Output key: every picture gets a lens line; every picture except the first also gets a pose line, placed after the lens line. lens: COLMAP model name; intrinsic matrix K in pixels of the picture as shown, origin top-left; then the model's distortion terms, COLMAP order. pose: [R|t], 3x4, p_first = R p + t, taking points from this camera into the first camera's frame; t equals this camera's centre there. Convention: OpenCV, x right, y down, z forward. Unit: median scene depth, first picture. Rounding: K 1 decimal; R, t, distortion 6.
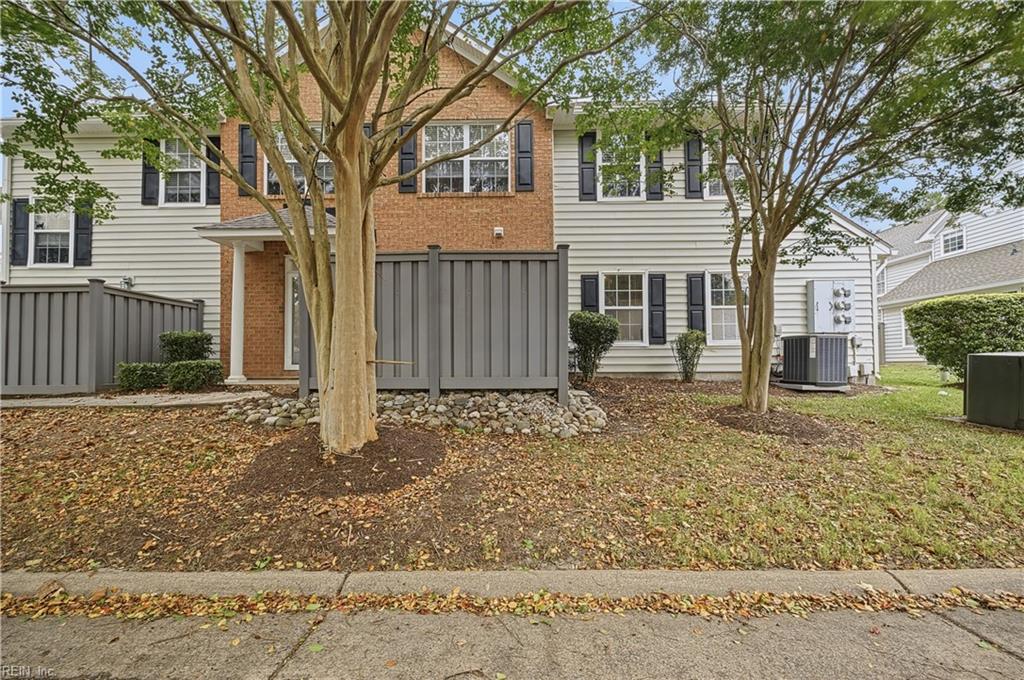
lens RADIAL K [[407.1, 0, 512.2], [0, 407.1, 358.7], [0, 0, 1]] dist [-0.002572, 0.000064]
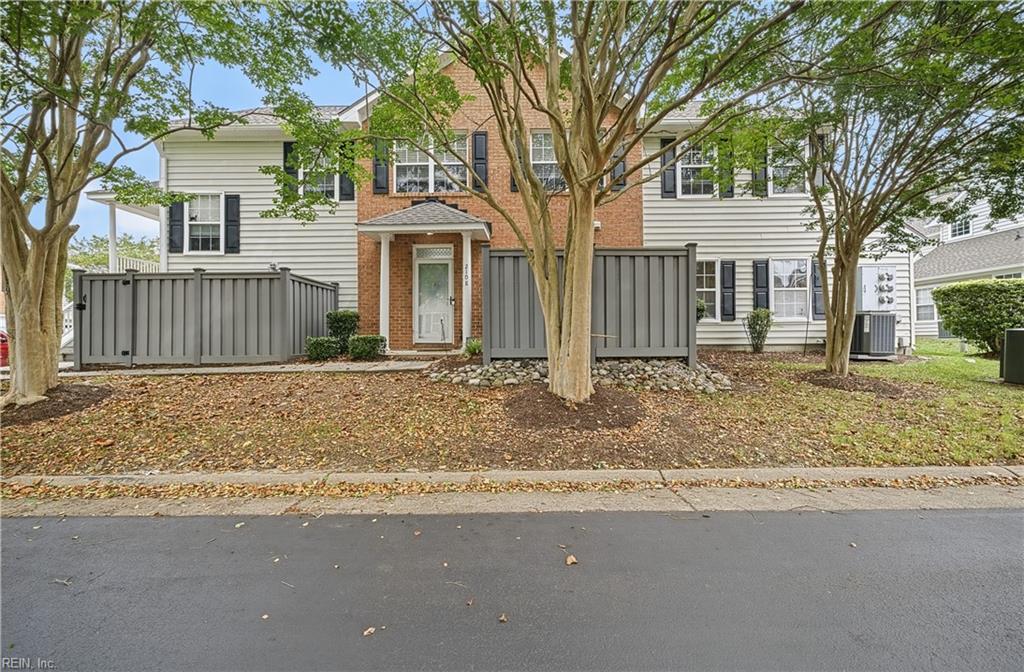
lens RADIAL K [[399.2, 0, 512.0], [0, 399.2, 336.0], [0, 0, 1]] dist [0.001905, -0.003114]
pose [[0.999972, -0.000852, 0.007494, -0.282893], [0.000798, 0.999973, 0.007334, -0.000515], [-0.007500, -0.007328, 0.999945, -0.152544]]
